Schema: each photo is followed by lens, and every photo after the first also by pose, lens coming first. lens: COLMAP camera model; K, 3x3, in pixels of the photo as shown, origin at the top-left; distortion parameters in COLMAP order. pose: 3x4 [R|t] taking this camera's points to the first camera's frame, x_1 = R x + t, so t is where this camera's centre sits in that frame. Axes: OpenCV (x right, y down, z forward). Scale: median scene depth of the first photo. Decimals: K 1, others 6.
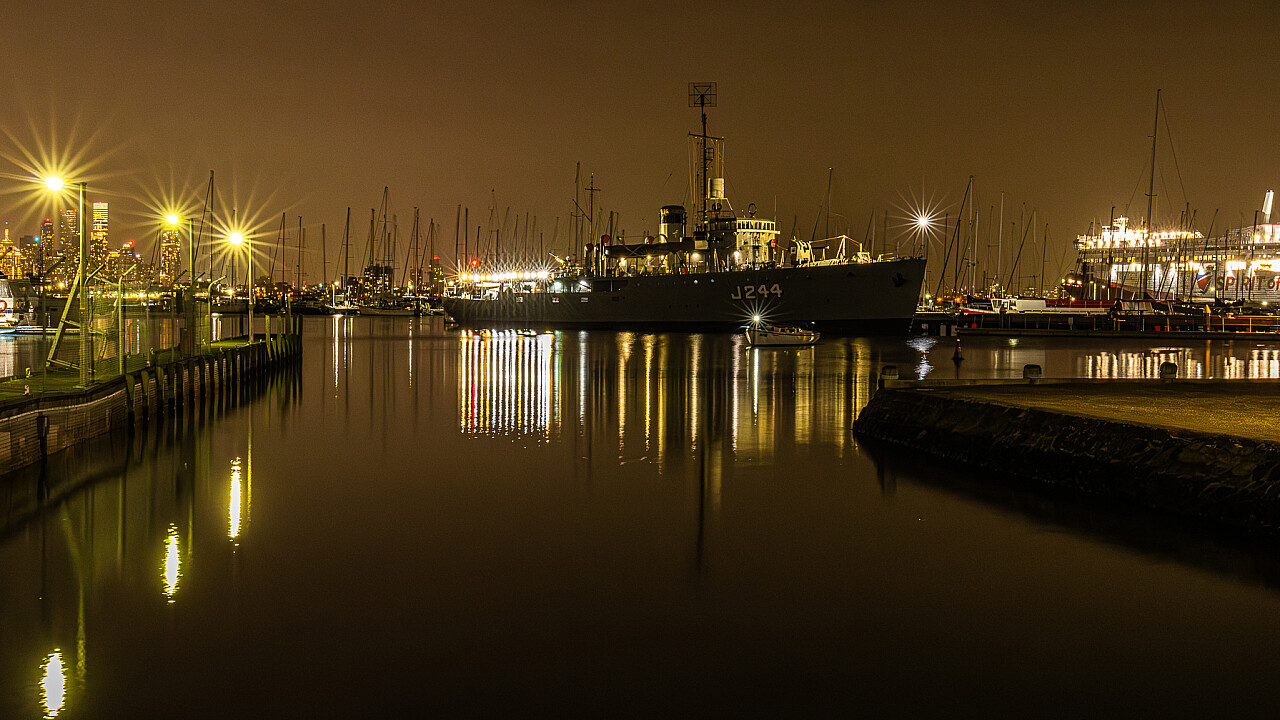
lens RADIAL K [[2323.5, 0, 640.0], [0, 2323.5, 360.0], [0, 0, 1]] dist [0.035235, -0.035347]
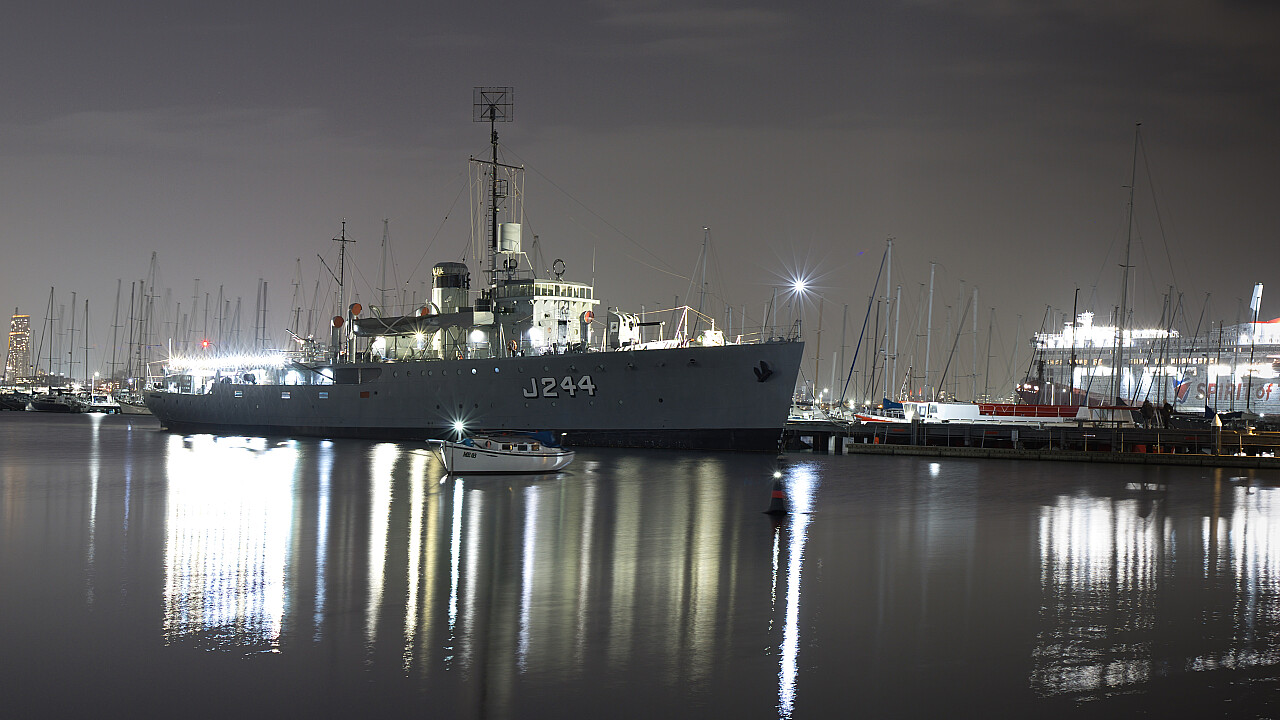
lens RADIAL K [[2251.9, 0, 640.0], [0, 2251.9, 360.0], [0, 0, 1]] dist [-0.154808, 0.111382]
pose [[0.999871, 0.013973, 0.007981, 0.065955], [-0.013586, 0.998818, -0.046662, -0.006369], [-0.008624, 0.046548, 0.998879, 0.325251]]
